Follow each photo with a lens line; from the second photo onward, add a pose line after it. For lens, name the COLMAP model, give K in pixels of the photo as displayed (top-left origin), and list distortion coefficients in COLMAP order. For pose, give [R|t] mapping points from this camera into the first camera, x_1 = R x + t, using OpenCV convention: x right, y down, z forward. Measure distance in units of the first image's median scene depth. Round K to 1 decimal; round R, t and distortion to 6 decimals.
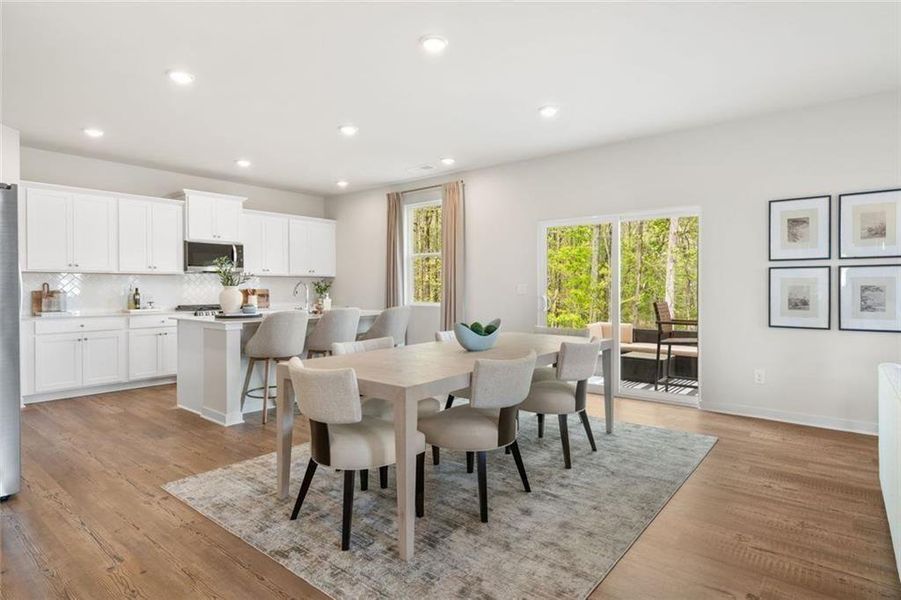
lens RADIAL K [[498.1, 0, 450.5], [0, 498.1, 300.0], [0, 0, 1]] dist [-0.002365, 0.000002]
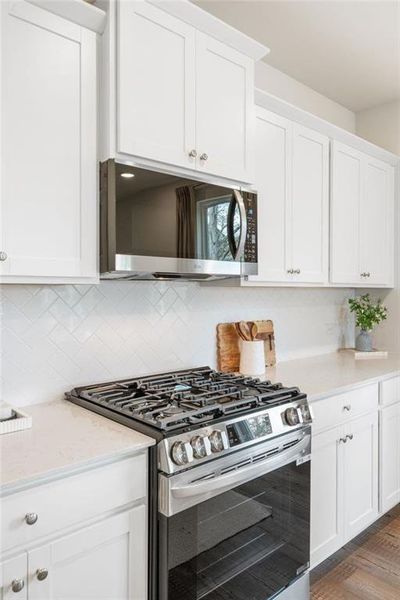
lens RADIAL K [[432.4, 0, 200.0], [0, 432.4, 300.0], [0, 0, 1]] dist [0.000418, 0.000608]
pose [[0.987354, 0.010376, -0.158192, -1.080231], [-0.011026, 0.999934, -0.003228, -0.105044], [0.158148, 0.004931, 0.987403, 1.892834]]
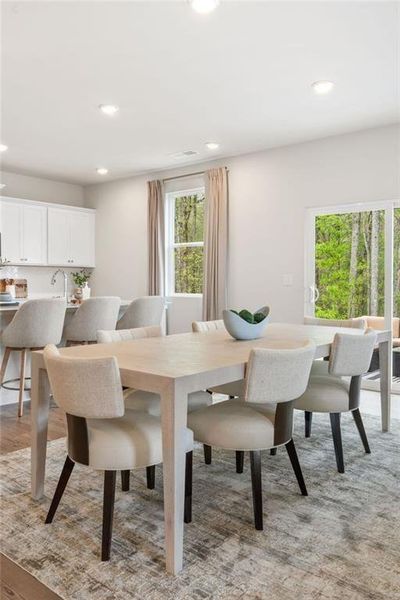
lens RADIAL K [[496.7, 0, 200.0], [0, 496.7, 300.0], [0, 0, 1]] dist [0.011763, -0.002896]
pose [[0.999825, 0.008085, -0.016883, -0.021095], [-0.007903, 0.999910, 0.010842, 0.017295], [0.016969, -0.010707, 0.999799, 0.079814]]
